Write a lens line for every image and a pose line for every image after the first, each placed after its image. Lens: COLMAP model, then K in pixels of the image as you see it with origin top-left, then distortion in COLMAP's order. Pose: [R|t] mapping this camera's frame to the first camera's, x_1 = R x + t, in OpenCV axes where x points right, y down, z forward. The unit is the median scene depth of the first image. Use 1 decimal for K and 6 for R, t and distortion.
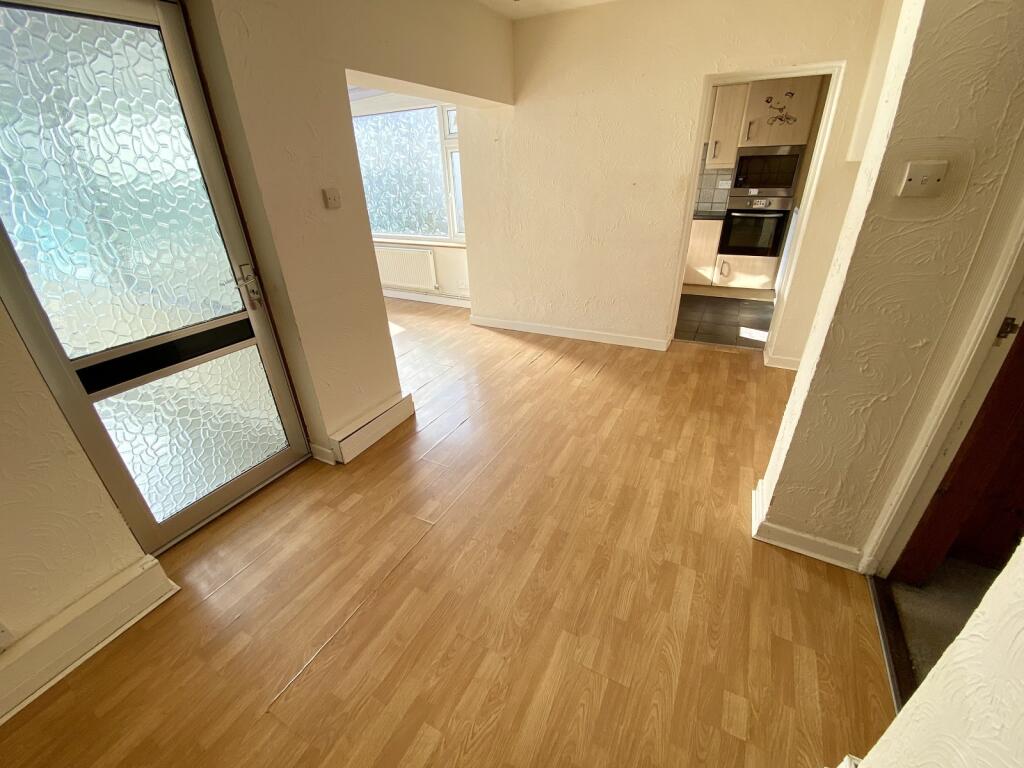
lens RADIAL K [[419.8, 0, 512.0], [0, 419.8, 384.0], [0, 0, 1]] dist [-0.000163, -0.000027]
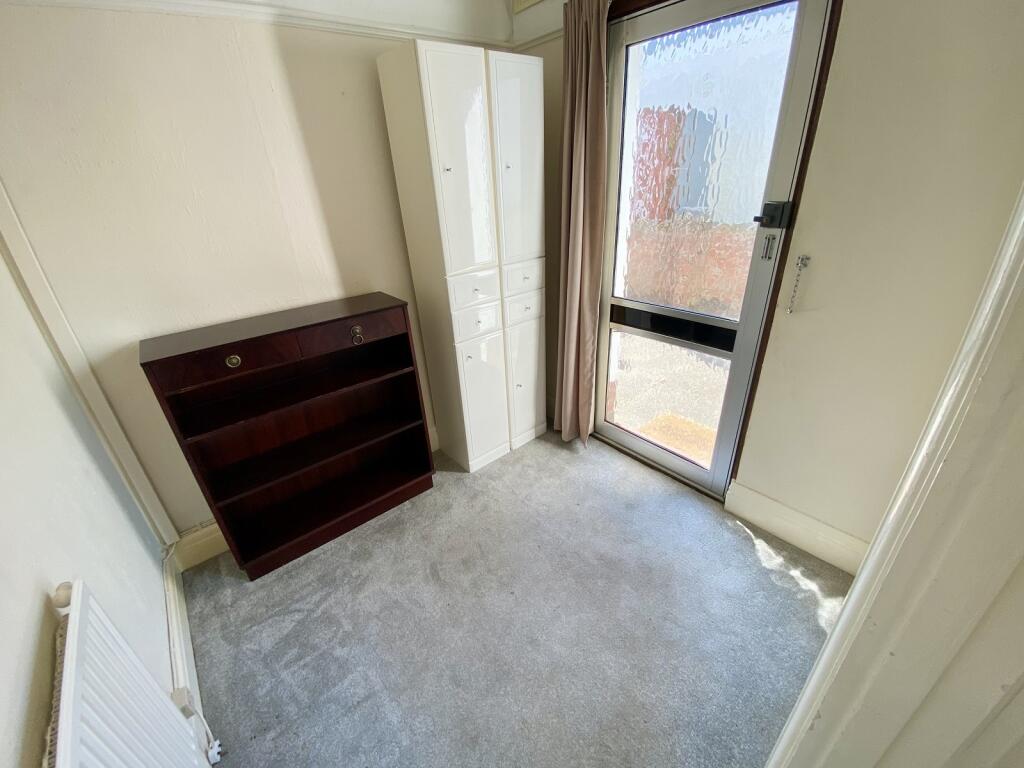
lens RADIAL K [[419.8, 0, 512.0], [0, 419.8, 384.0], [0, 0, 1]] dist [-0.000163, -0.000027]
pose [[-0.368492, 0.452521, -0.812058, 0.317329], [-0.363706, 0.733721, 0.573908, -0.407791], [0.855530, 0.506831, -0.105785, 0.738363]]
